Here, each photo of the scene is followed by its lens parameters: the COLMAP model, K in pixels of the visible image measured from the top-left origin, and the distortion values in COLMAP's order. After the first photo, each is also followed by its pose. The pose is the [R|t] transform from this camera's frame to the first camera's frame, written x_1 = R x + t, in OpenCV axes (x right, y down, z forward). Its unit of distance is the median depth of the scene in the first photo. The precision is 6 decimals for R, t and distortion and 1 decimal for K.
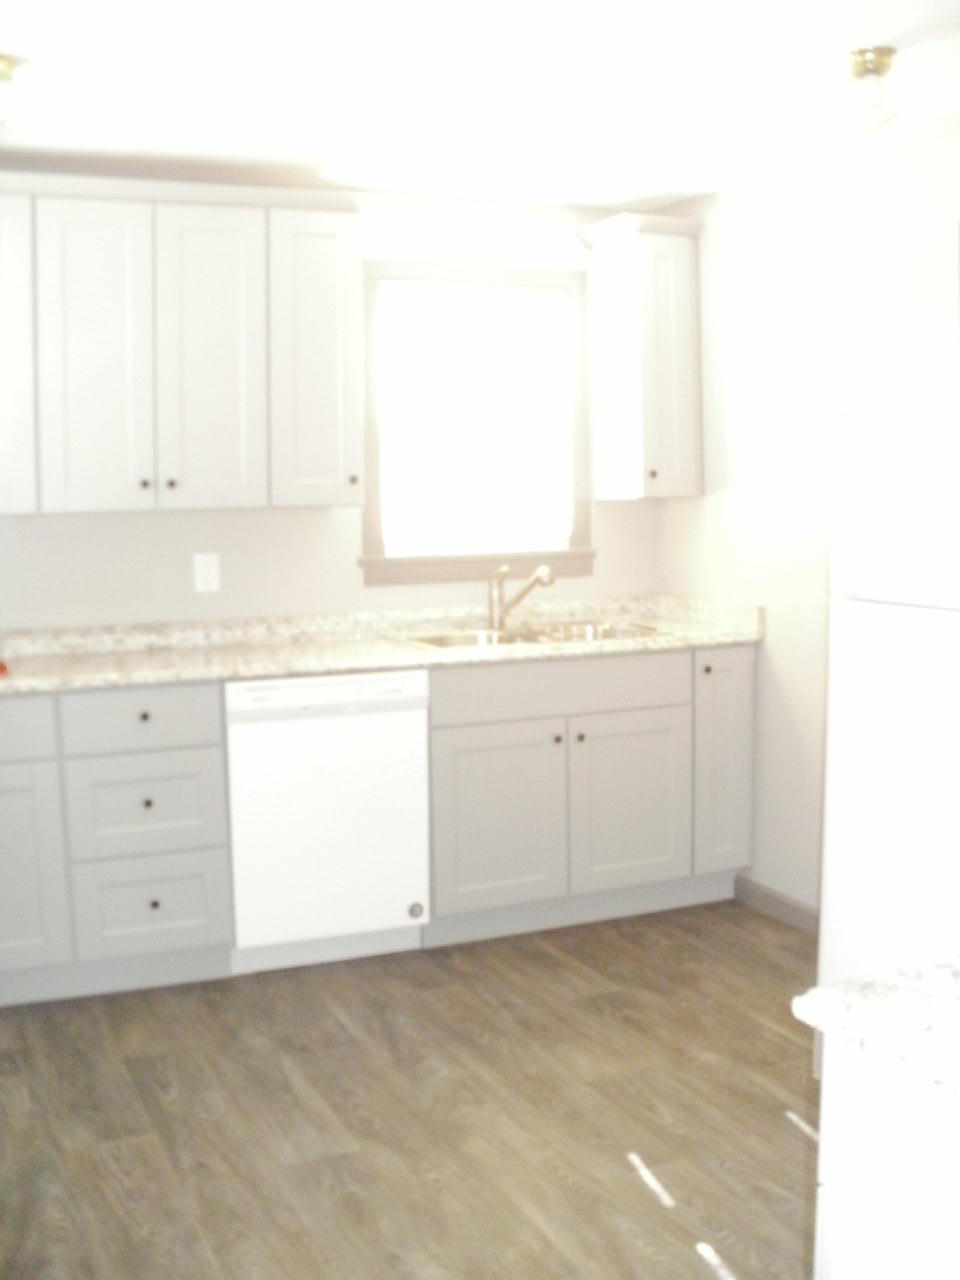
lens RADIAL K [[1371.1, 0, 480.0], [0, 1371.1, 640.0], [0, 0, 1]] dist [-0.183712, -0.030886]
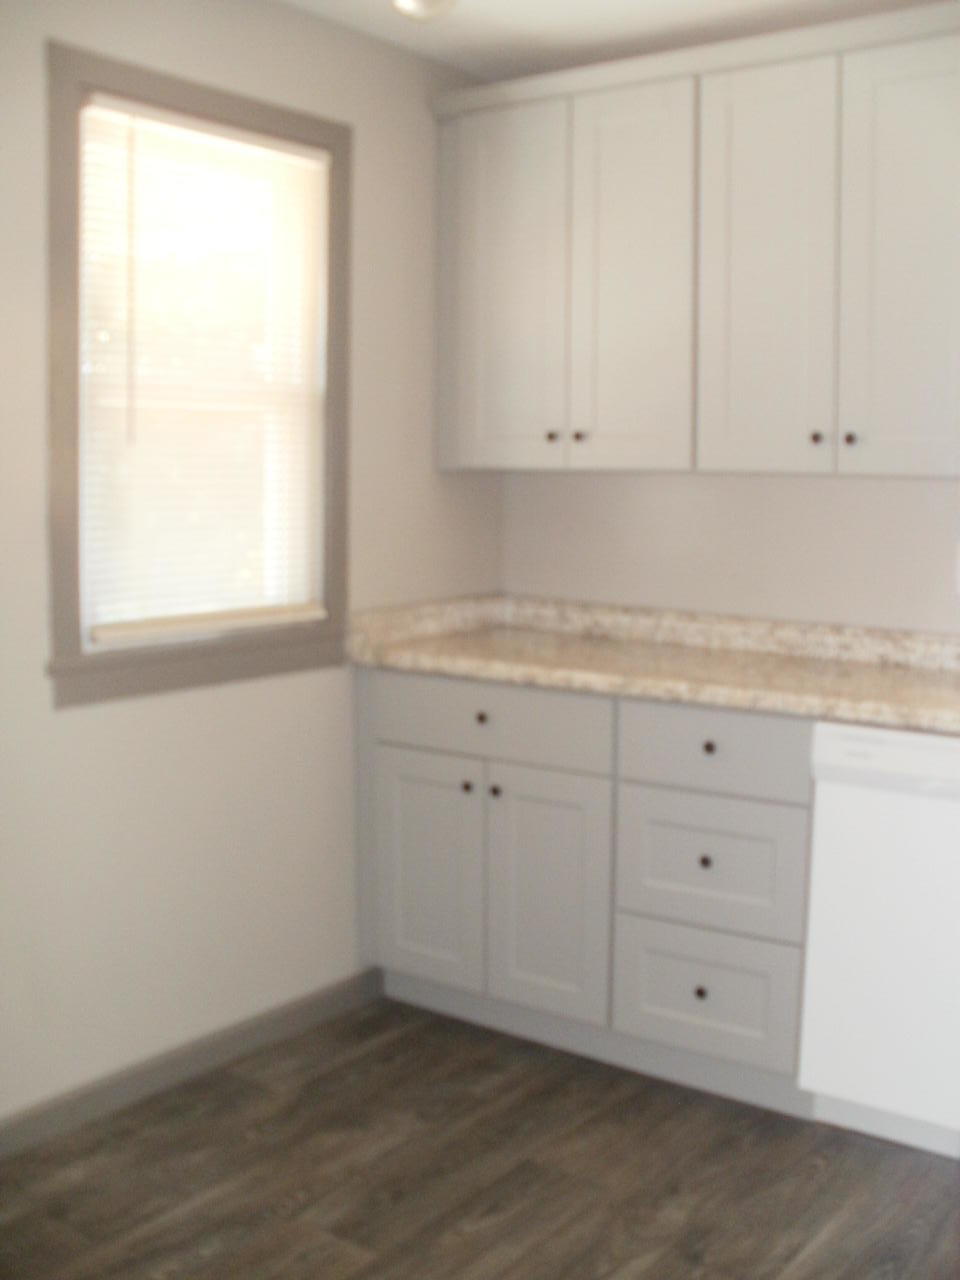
lens RADIAL K [[1370.5, 0, 480.0], [0, 1370.5, 640.0], [0, 0, 1]] dist [-0.192011, 0.048328]
pose [[0.466836, 0.122007, -0.875887, 0.331264], [-0.098922, 0.991426, 0.085377, -0.051809], [0.878794, 0.046788, 0.474902, 0.504185]]
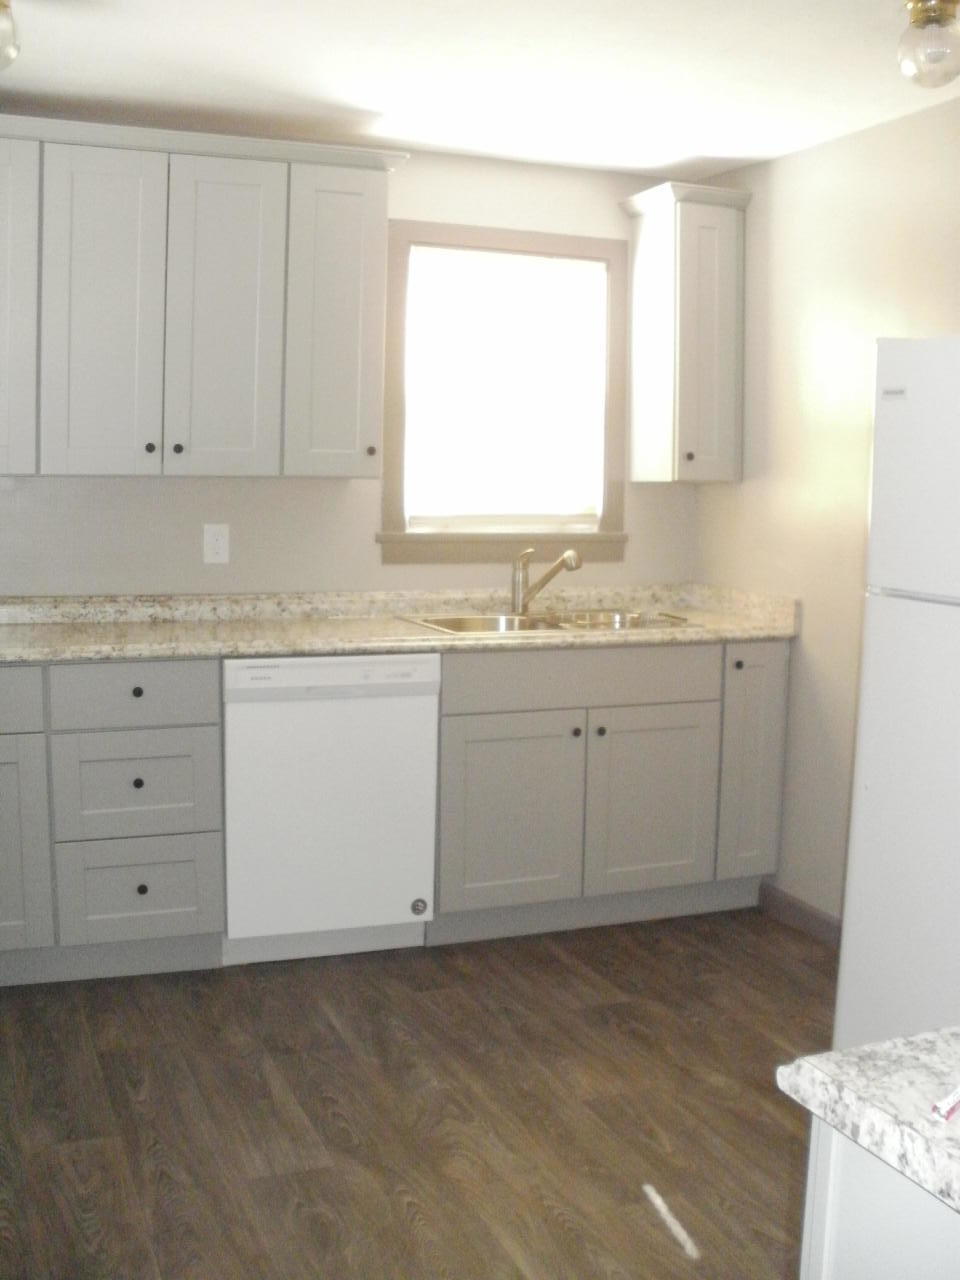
lens RADIAL K [[1370.5, 0, 480.0], [0, 1370.5, 640.0], [0, 0, 1]] dist [-0.192011, 0.048328]
pose [[0.998683, 0.037094, -0.035458, 0.023470], [-0.036706, 0.999260, 0.011531, 0.000487], [0.035860, -0.010214, 0.999305, 0.057785]]
